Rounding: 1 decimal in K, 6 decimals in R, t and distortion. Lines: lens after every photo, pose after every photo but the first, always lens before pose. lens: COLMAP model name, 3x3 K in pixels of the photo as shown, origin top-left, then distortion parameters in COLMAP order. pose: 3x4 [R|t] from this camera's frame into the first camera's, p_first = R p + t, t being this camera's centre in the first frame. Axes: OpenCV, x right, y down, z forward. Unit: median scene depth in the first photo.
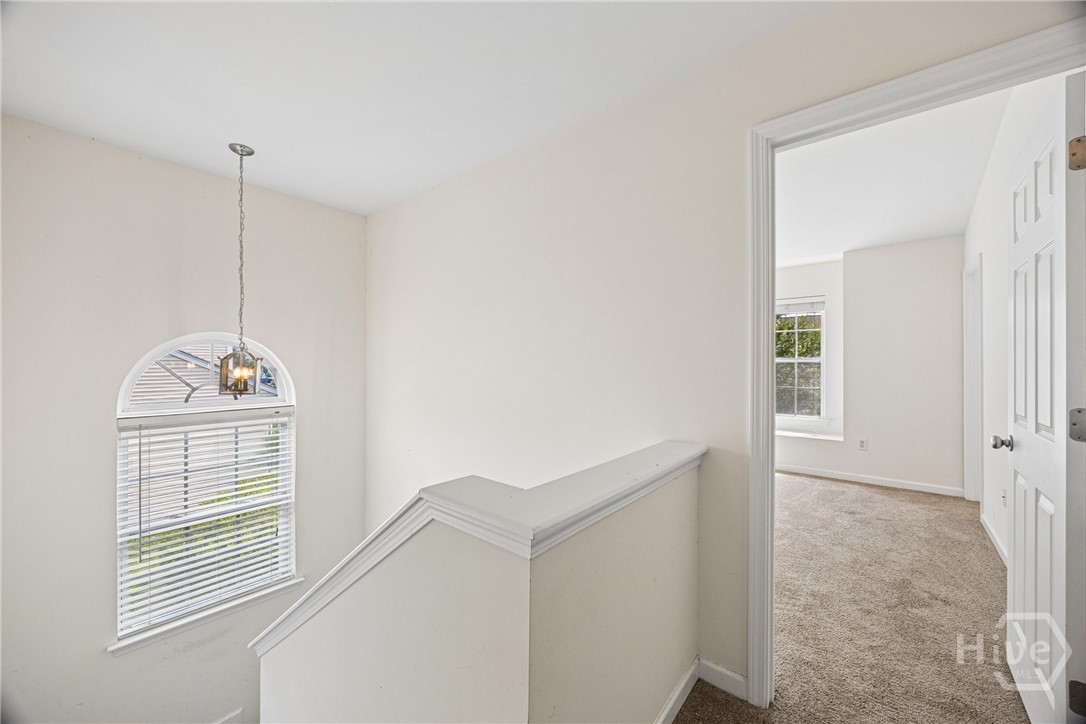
lens RADIAL K [[432.6, 0, 548.0], [0, 432.6, 356.3], [0, 0, 1]] dist [0.001456, -0.000182]
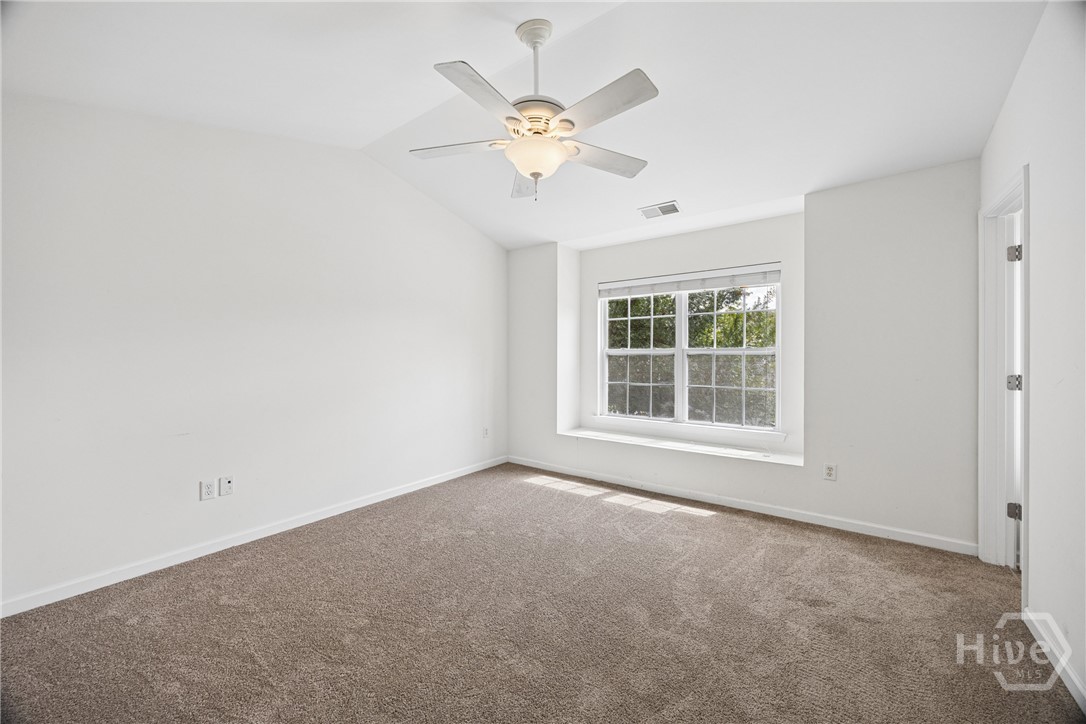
lens RADIAL K [[432.6, 0, 548.0], [0, 432.6, 356.3], [0, 0, 1]] dist [0.001456, -0.000182]
pose [[0.998477, -0.005135, 0.054928, 0.253717], [0.004412, 0.999902, 0.013268, 0.008060], [-0.054990, -0.013006, 0.998402, 0.357508]]
